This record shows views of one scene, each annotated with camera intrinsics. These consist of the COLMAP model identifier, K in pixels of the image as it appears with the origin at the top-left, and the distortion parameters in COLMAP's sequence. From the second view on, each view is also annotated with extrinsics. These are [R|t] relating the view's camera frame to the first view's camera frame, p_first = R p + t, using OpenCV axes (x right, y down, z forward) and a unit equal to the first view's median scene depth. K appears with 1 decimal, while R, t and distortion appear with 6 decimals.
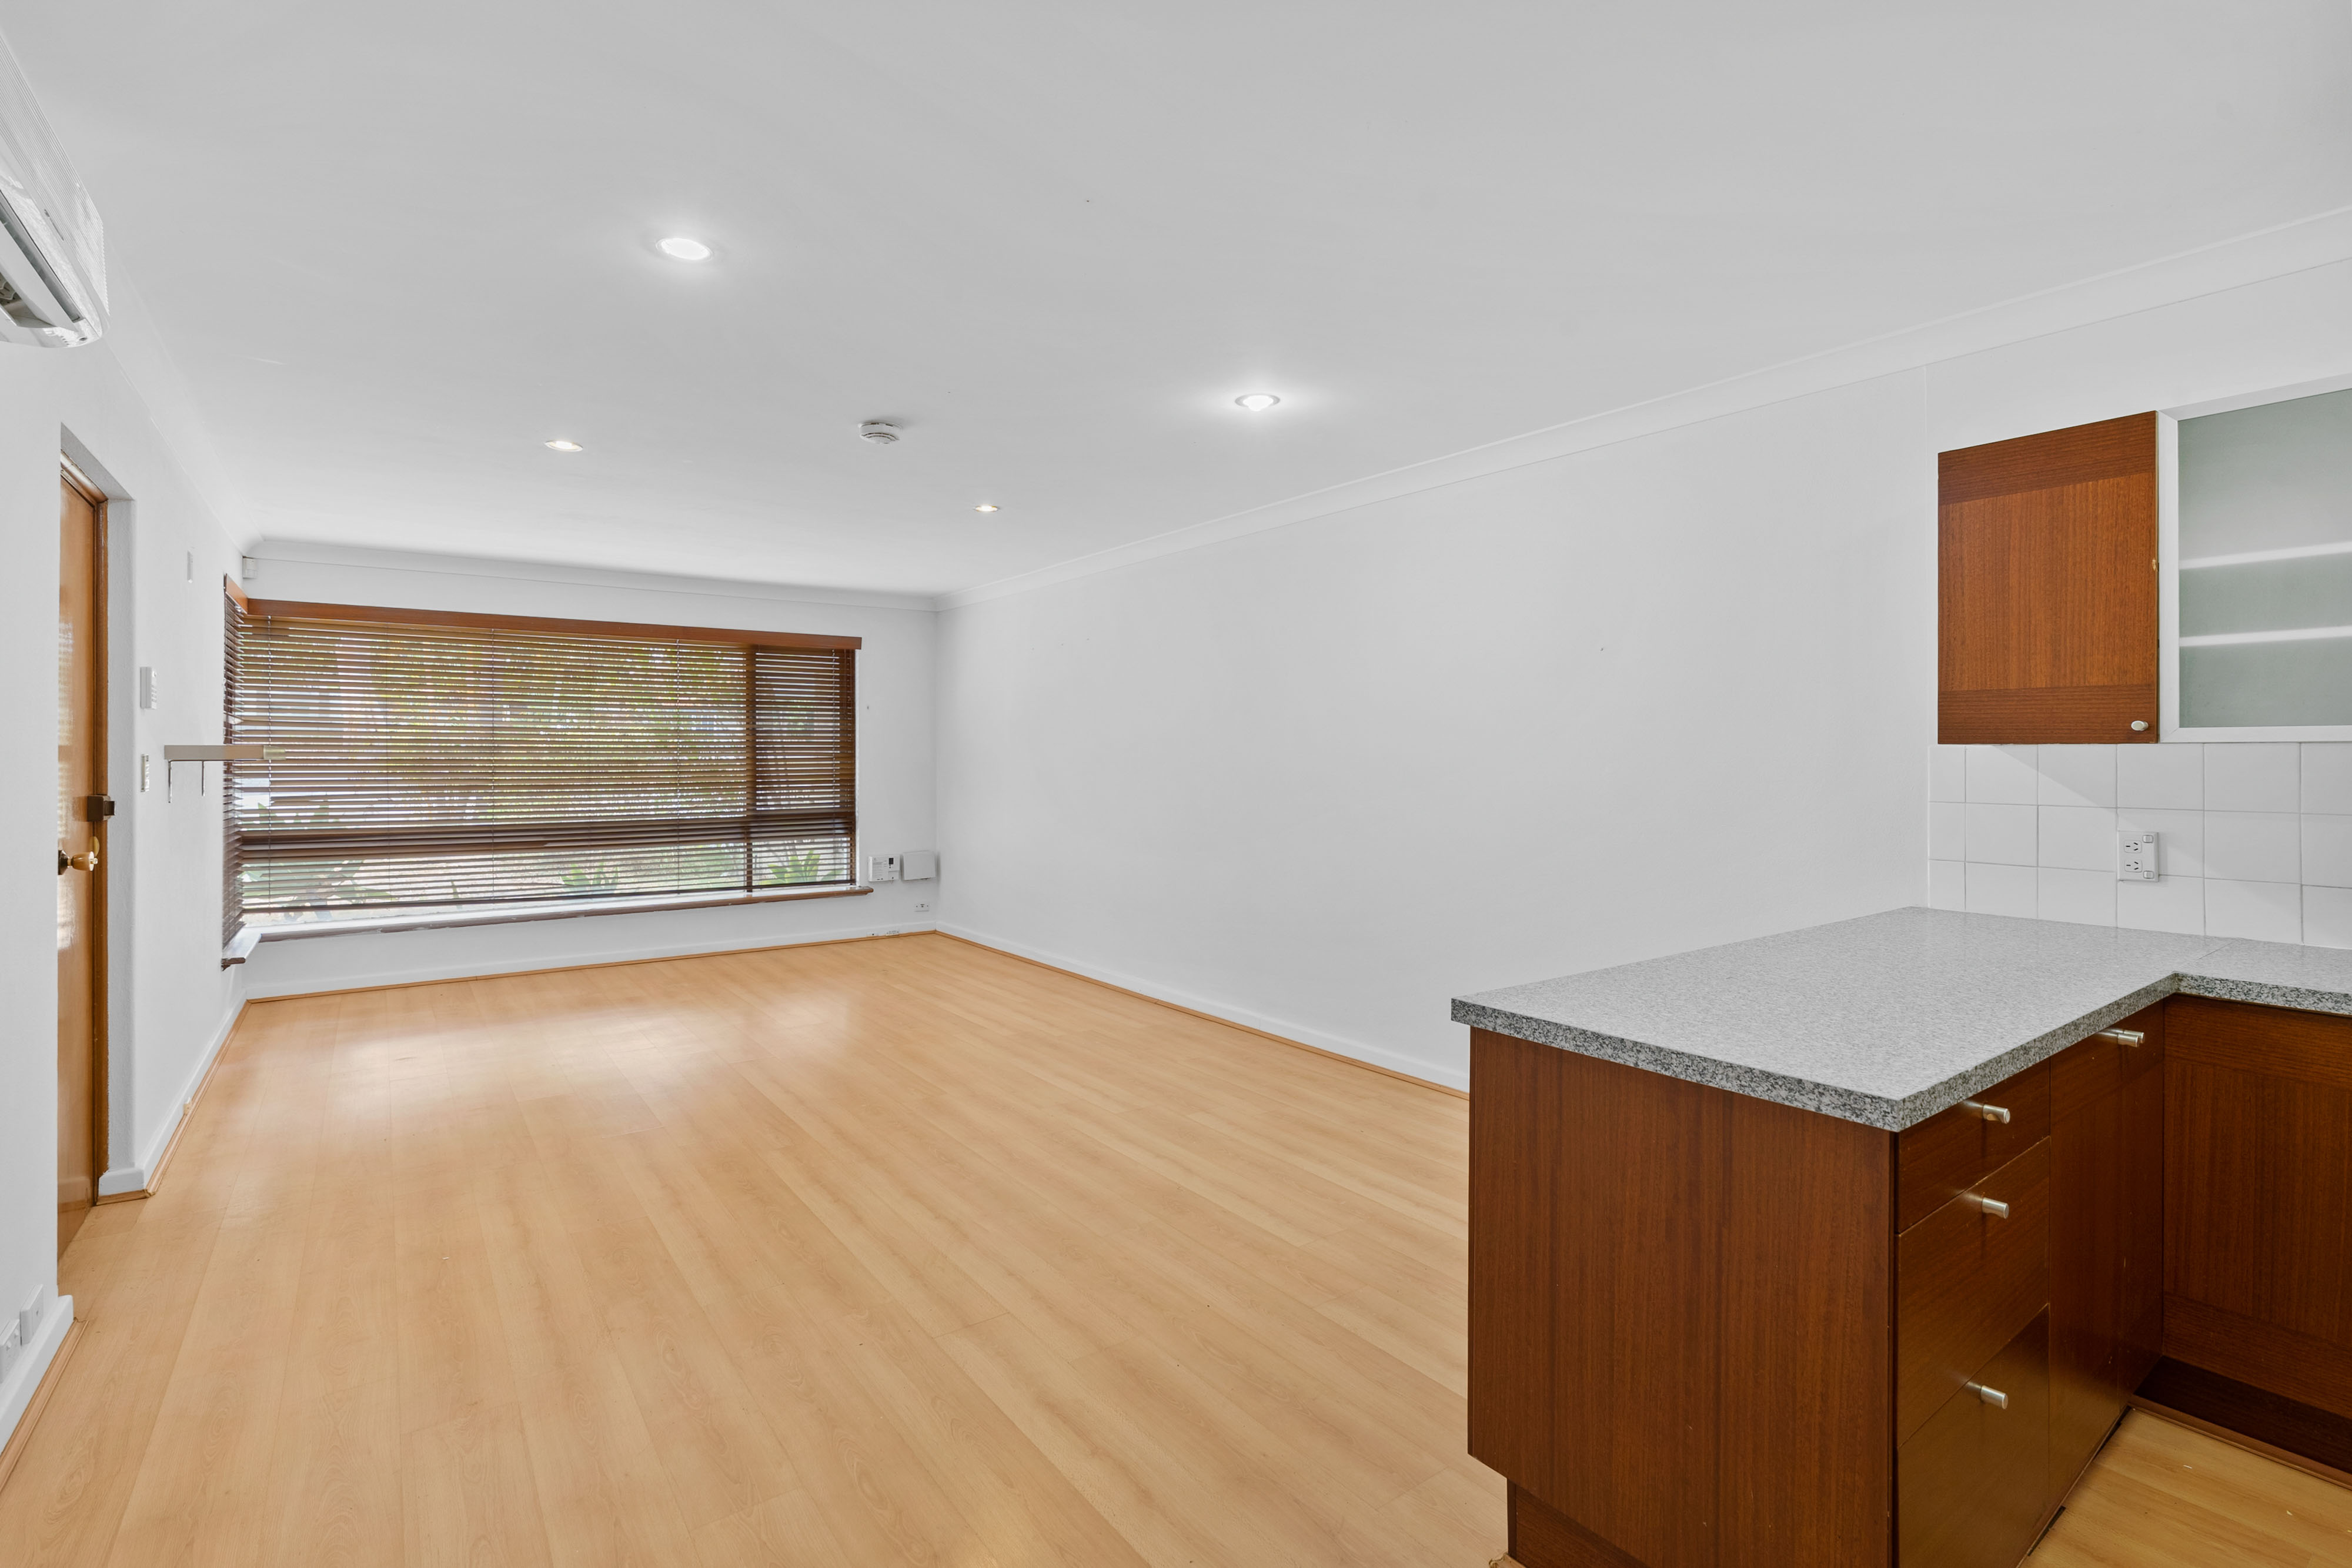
lens RADIAL K [[1076.1, 0, 1155.9], [0, 1076.1, 750.9], [0, 0, 1]] dist [-0.008923, 0.001306]
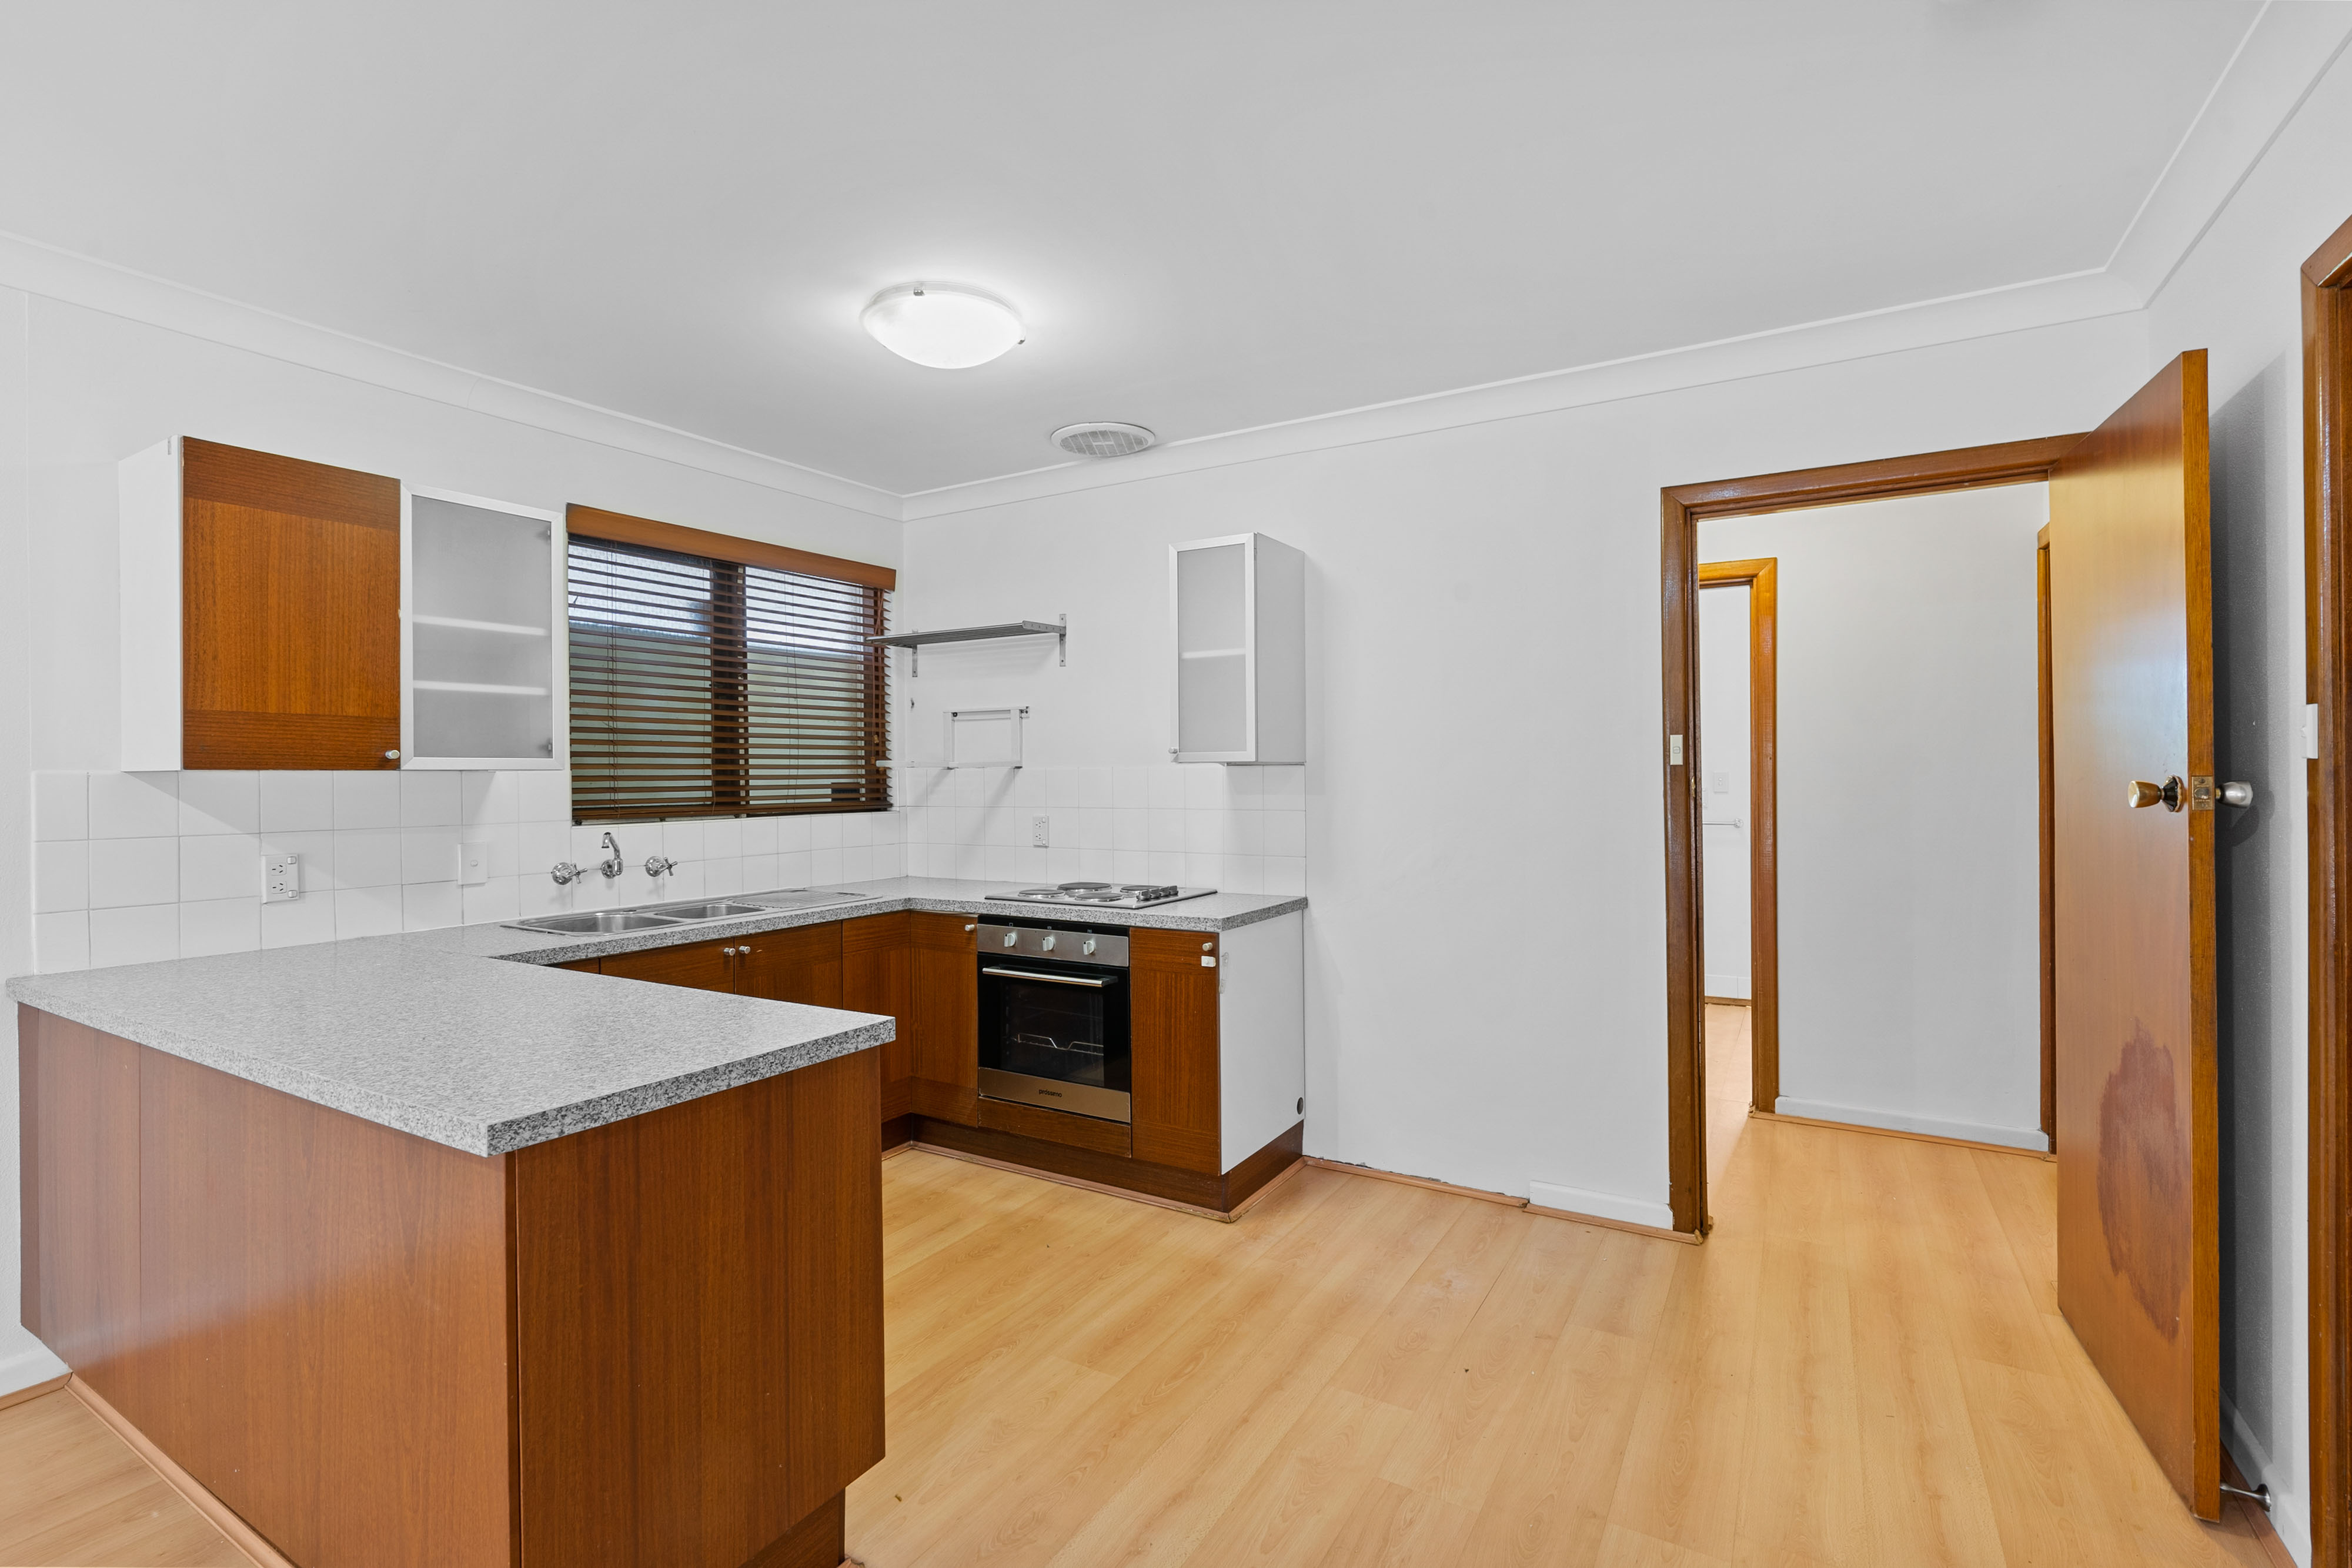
lens RADIAL K [[1076.1, 0, 1173.2], [0, 1076.1, 770.9], [0, 0, 1]] dist [-0.008923, 0.001306]
pose [[-0.400570, 0.005543, 0.916249, -0.255554], [0.002058, 0.999985, -0.005150, 0.000530], [-0.916264, -0.000177, -0.400576, 0.401021]]
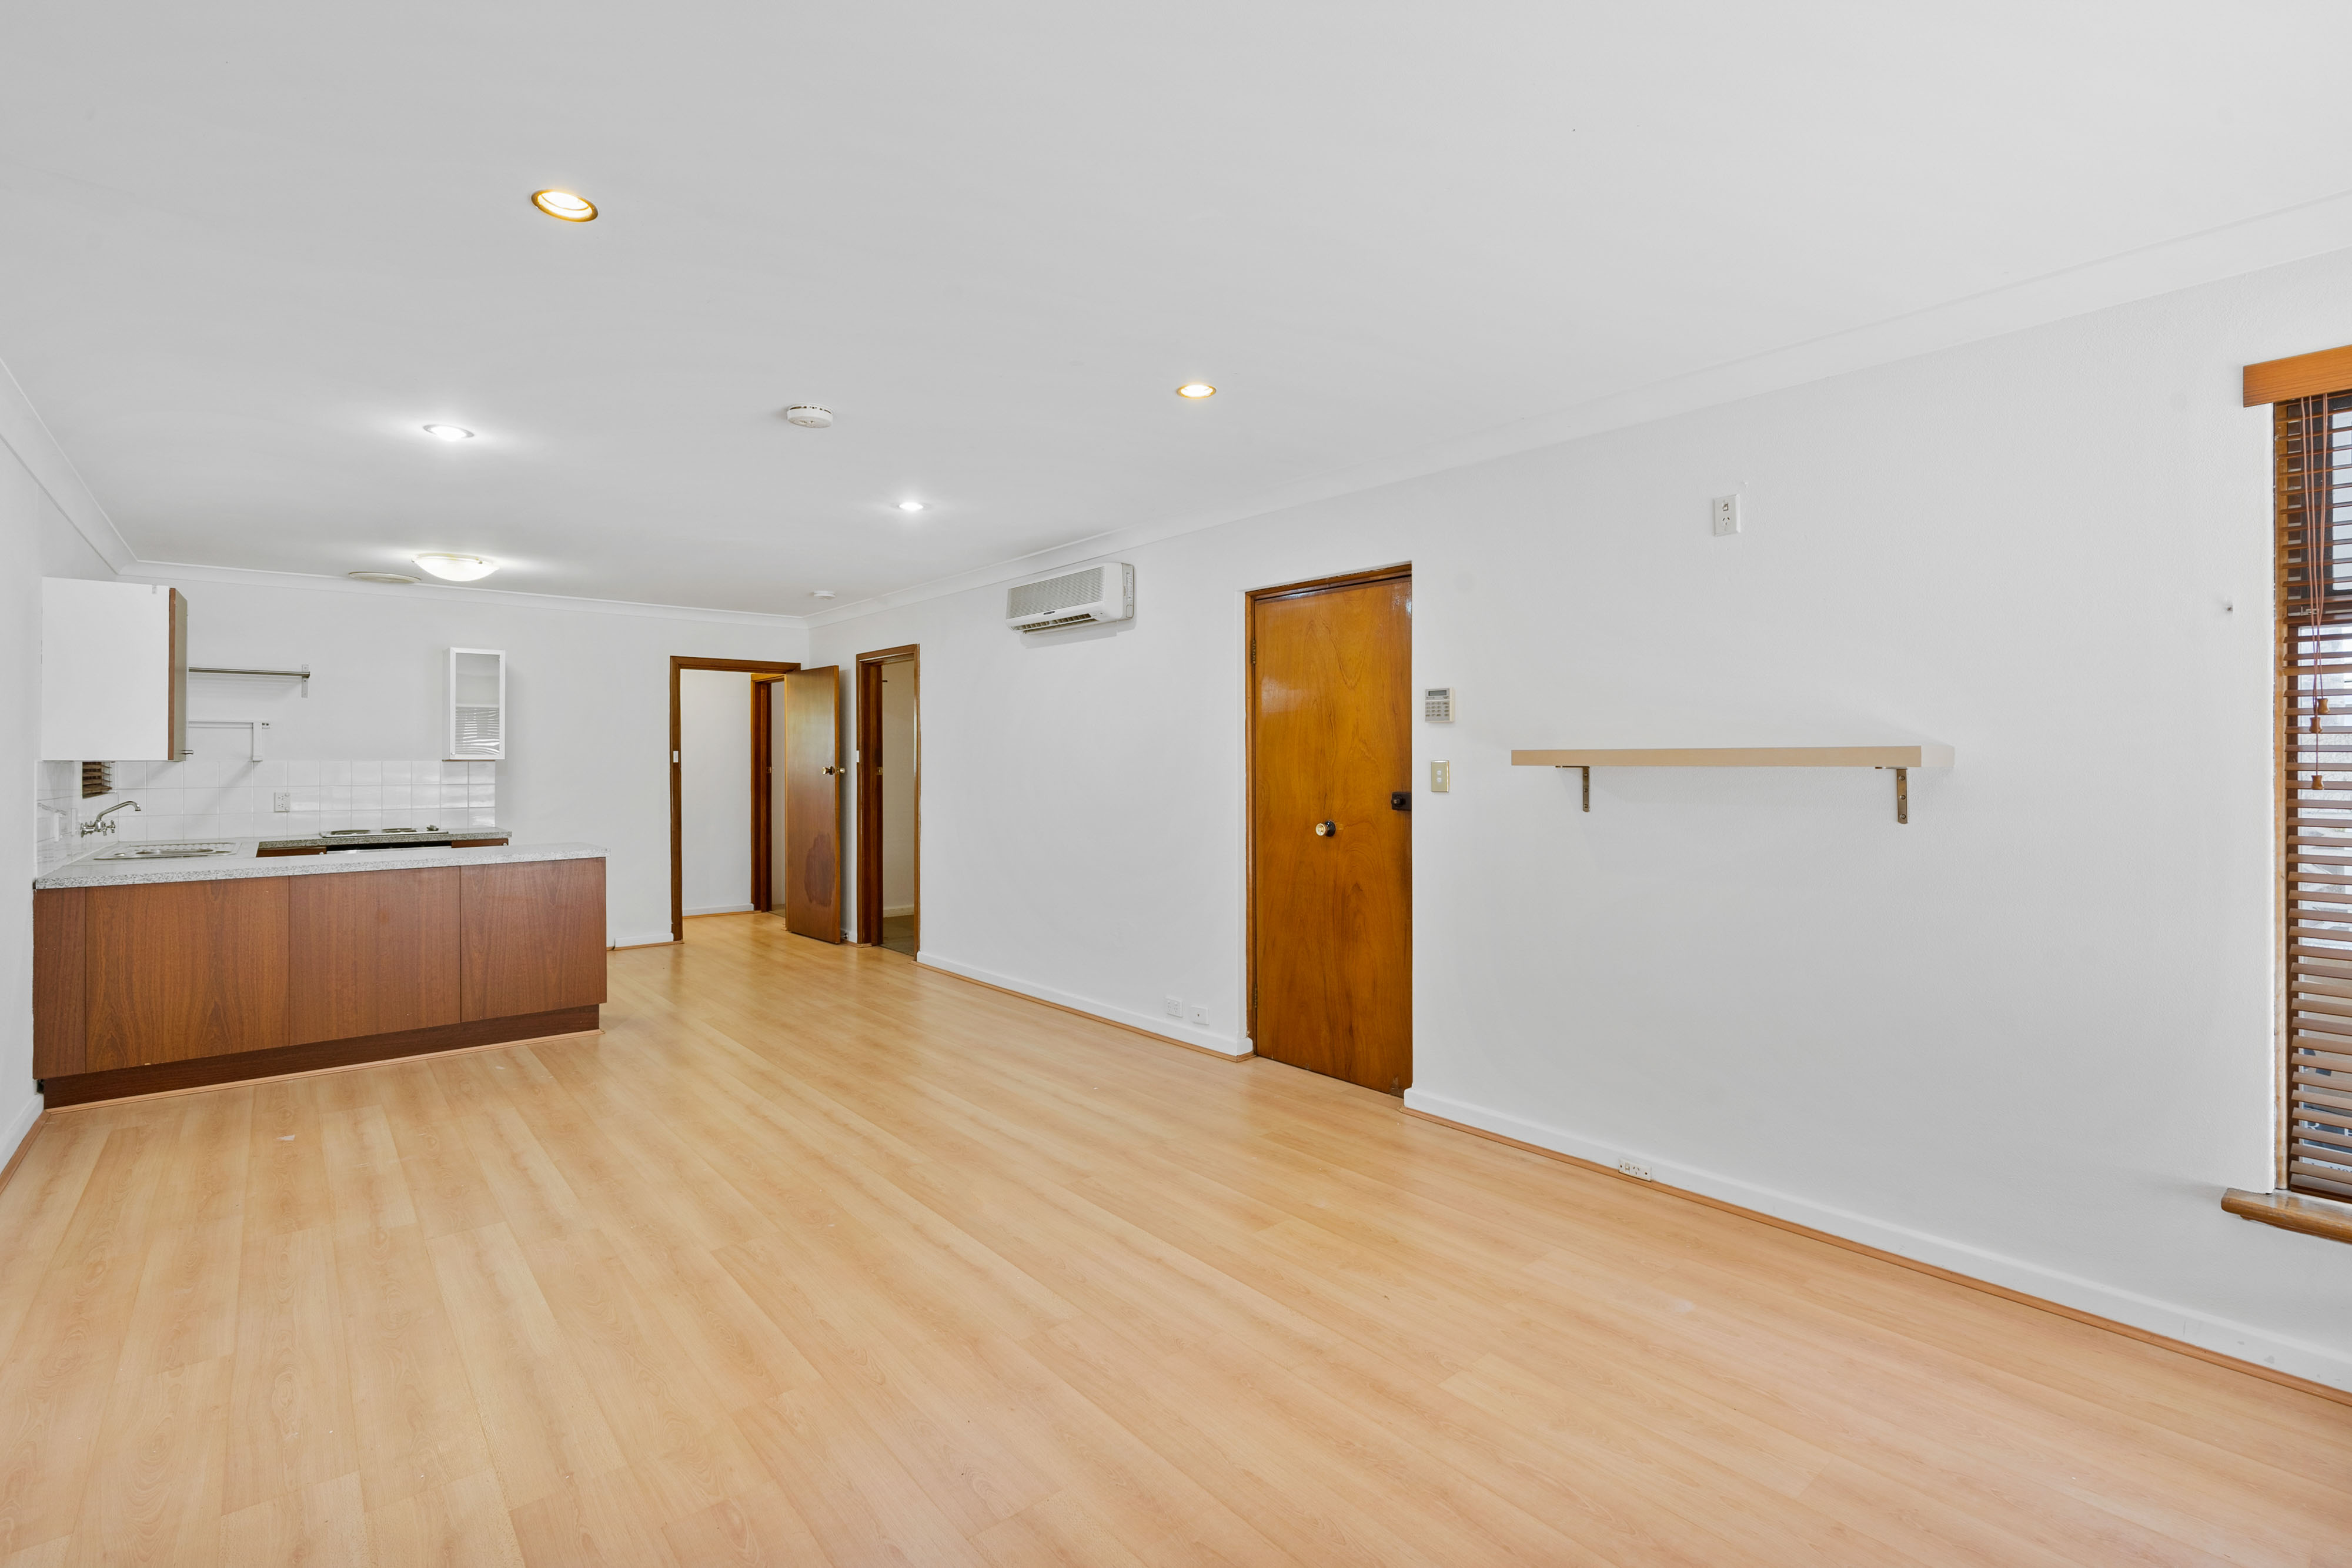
lens RADIAL K [[1076.1, 0, 1164.3], [0, 1076.1, 767.4], [0, 0, 1]] dist [-0.008923, 0.001306]
pose [[-0.997837, 0.004416, -0.065594, -0.482801], [0.004452, 0.999990, -0.000393, 0.007557], [0.065591, -0.000684, -0.997846, 1.867173]]
